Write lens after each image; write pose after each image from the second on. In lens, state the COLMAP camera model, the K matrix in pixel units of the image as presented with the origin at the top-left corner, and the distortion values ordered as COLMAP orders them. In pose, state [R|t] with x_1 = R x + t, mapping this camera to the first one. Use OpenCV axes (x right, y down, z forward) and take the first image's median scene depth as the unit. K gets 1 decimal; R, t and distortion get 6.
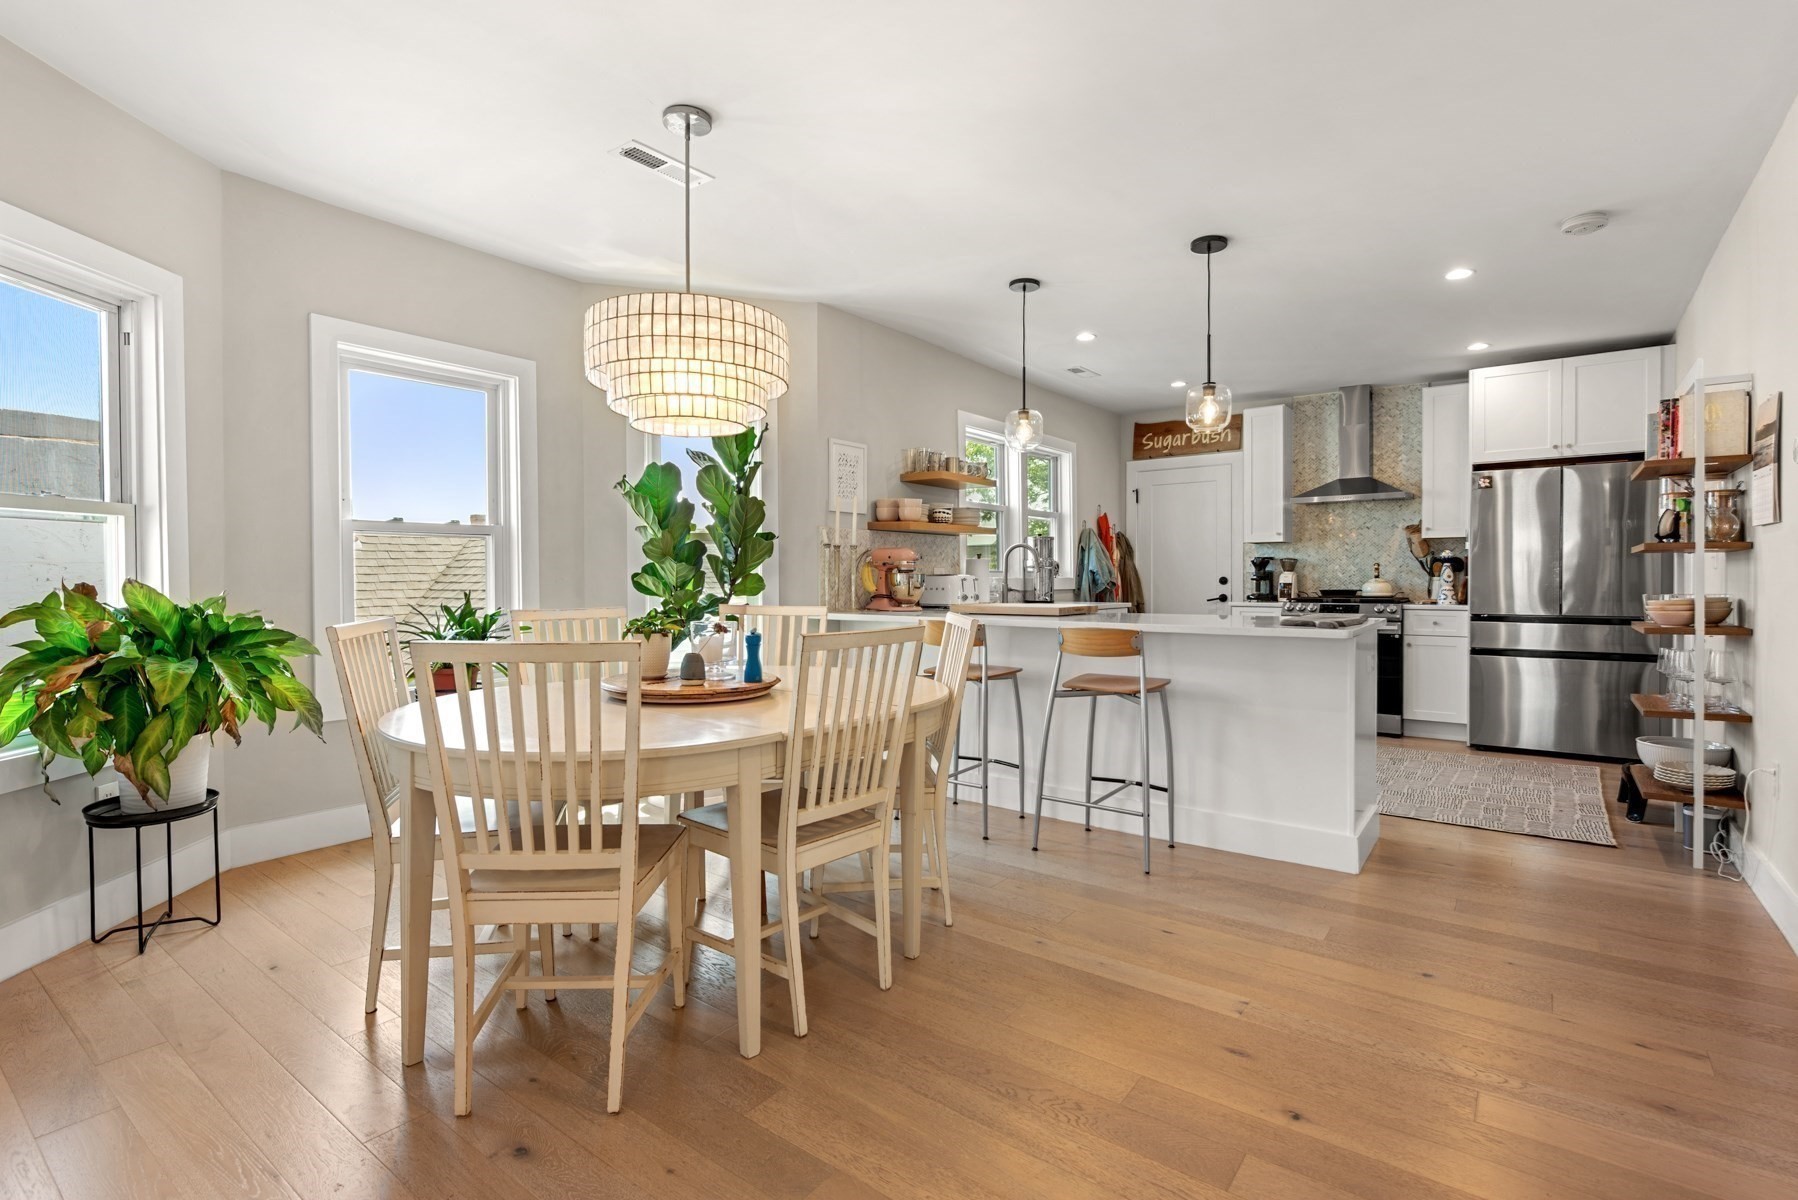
lens RADIAL K [[853.0, 0, 895.9], [0, 853.0, 591.3], [0, 0, 1]] dist [-0.000388, 0.000256]
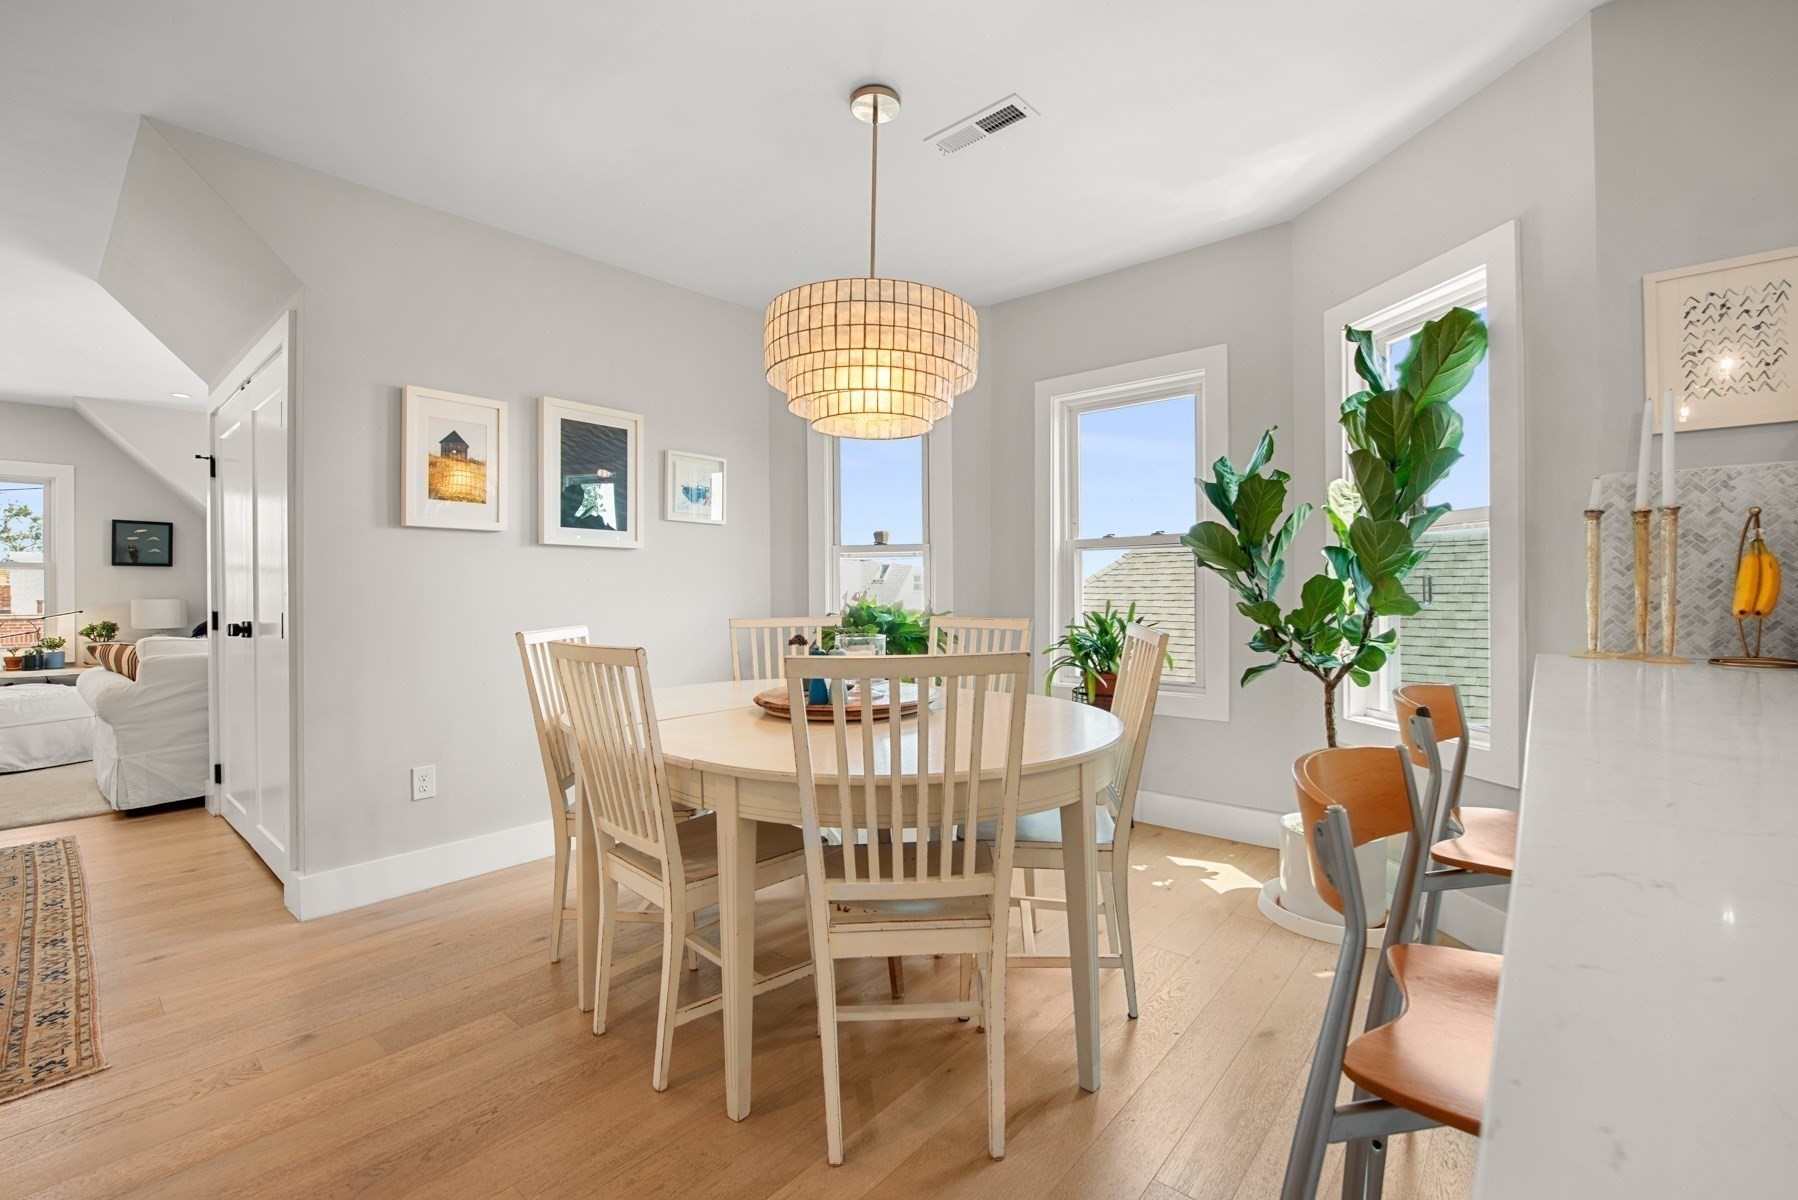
lens RADIAL K [[767.3, 0, 898.5], [0, 767.3, 595.1], [0, 0, 1]] dist [-0.010567, -0.003921]
pose [[-0.062922, 0.004919, -0.998006, 0.299282], [-0.010648, 0.999928, 0.005600, -0.006446], [0.997962, 0.010979, -0.062865, 0.540268]]
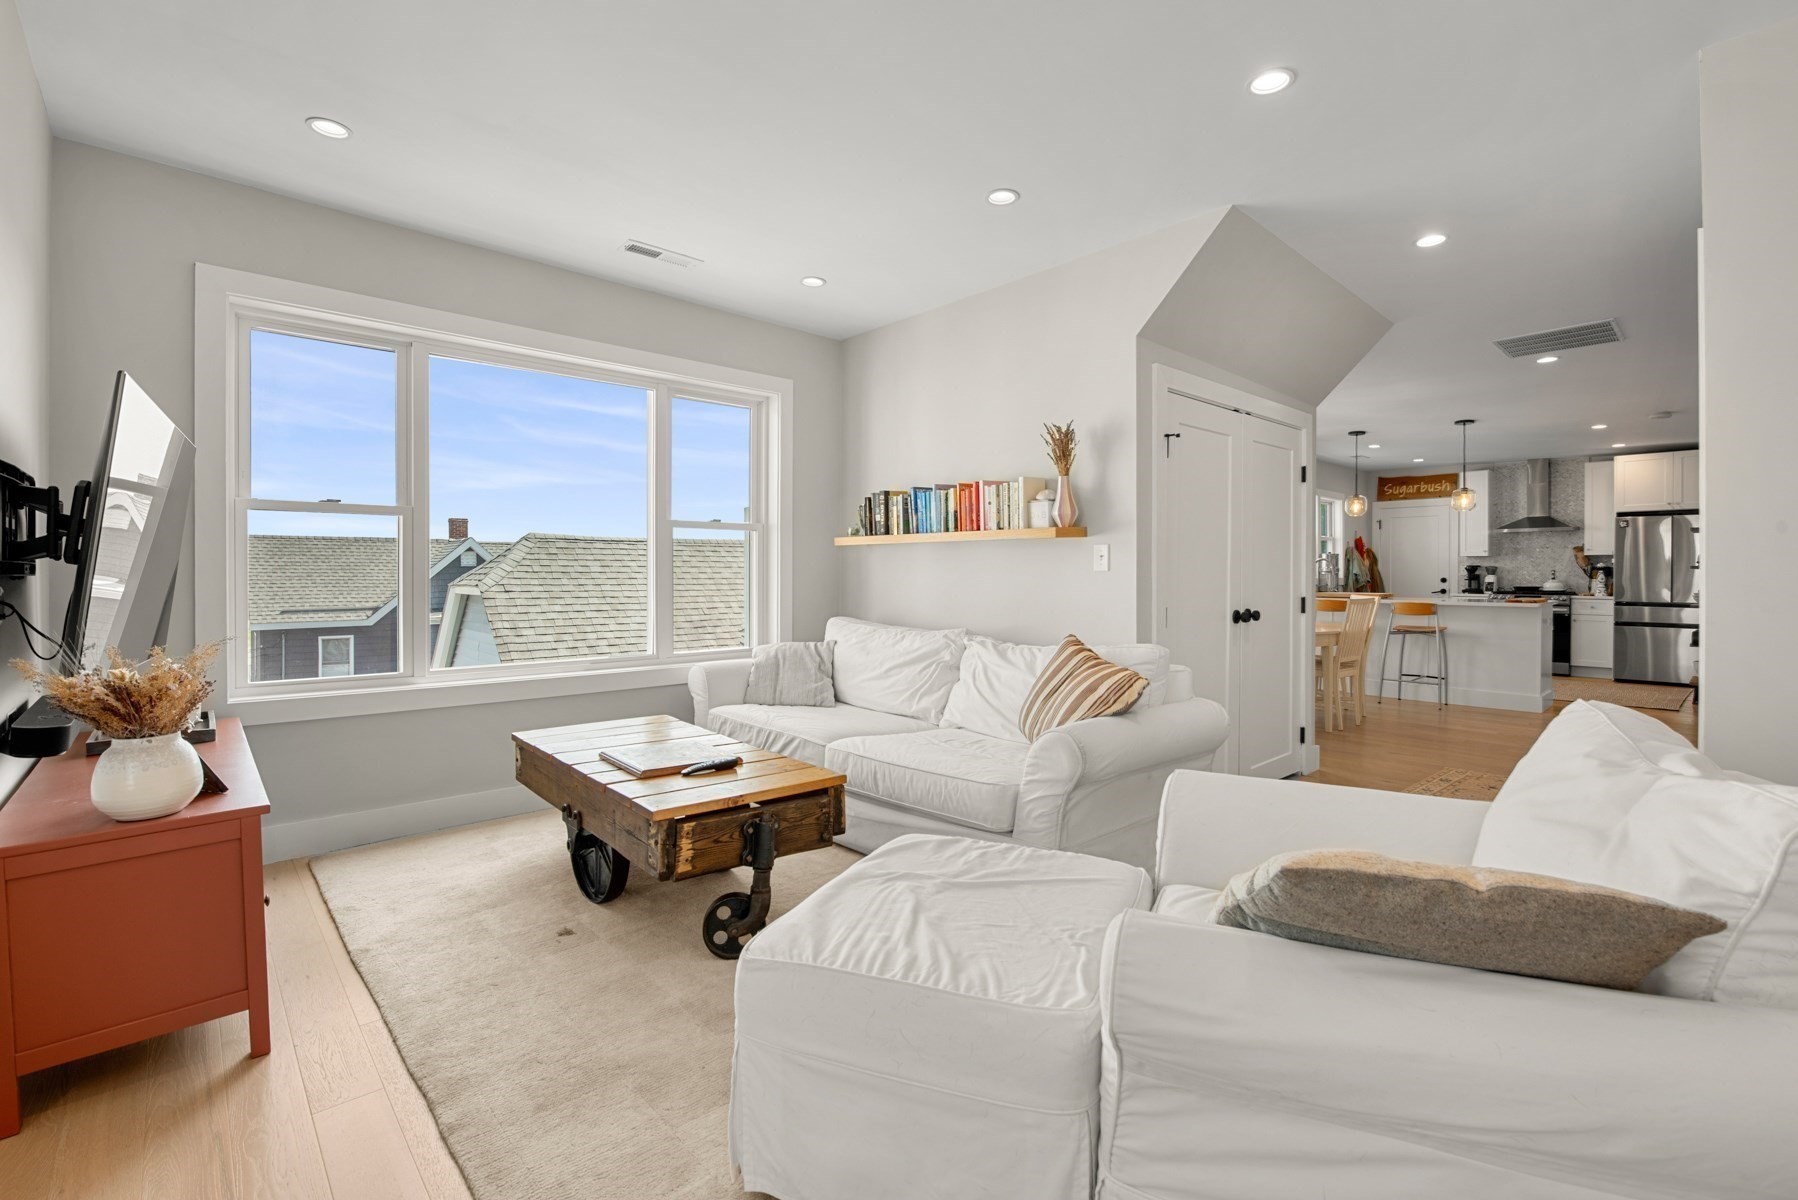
lens RADIAL K [[796.1, 0, 897.2], [0, 796.1, 581.9], [0, 0, 1]] dist [-0.015779, -0.000744]
pose [[0.983211, 0.005881, -0.182375, -0.446429], [-0.006365, 0.999978, -0.002069, 0.000311], [0.182359, 0.003195, 0.983227, -0.800881]]
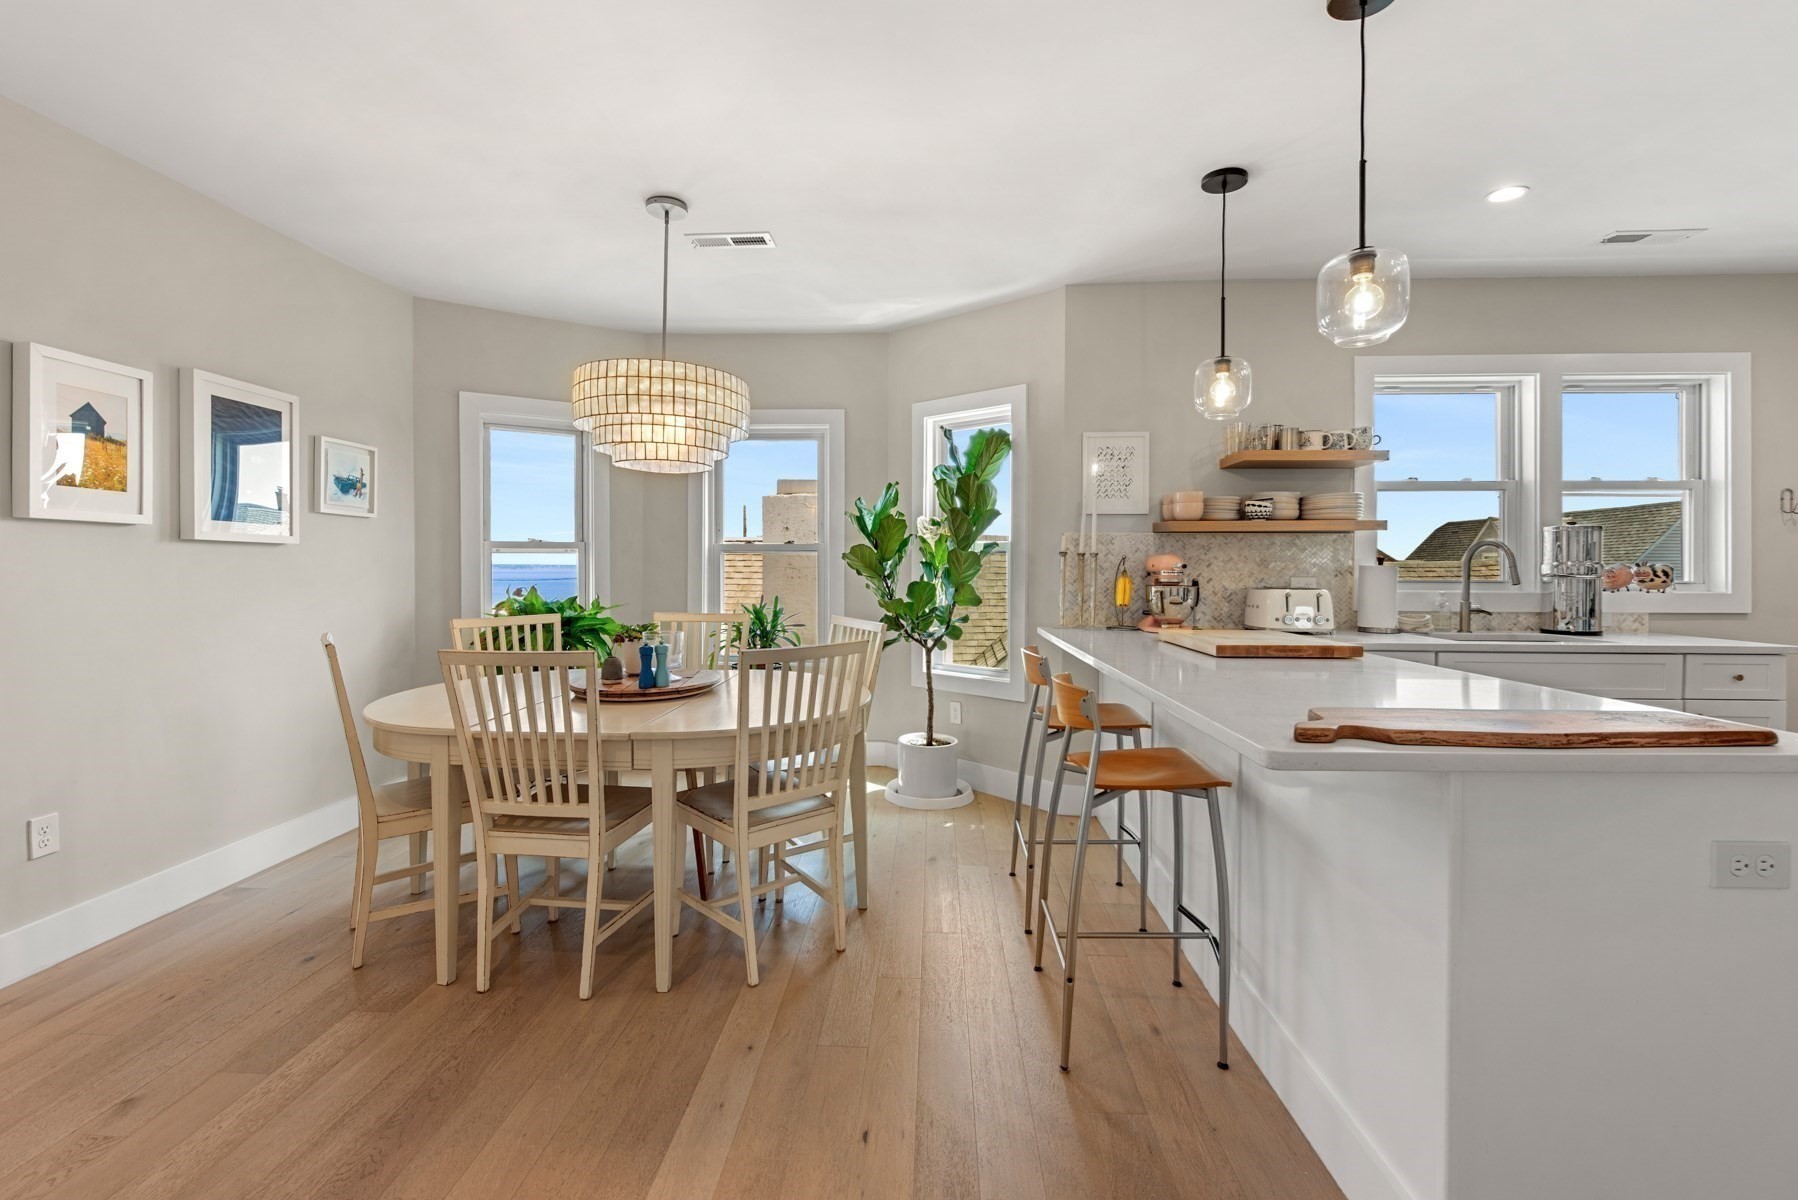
lens RADIAL K [[775.3, 0, 895.0], [0, 775.3, 578.5], [0, 0, 1]] dist [-0.002253, -0.000634]
pose [[0.561188, 0.013139, -0.827584, 0.414126], [-0.017005, 0.999846, 0.004343, -0.023706], [0.827514, 0.011636, 0.561325, 0.330858]]
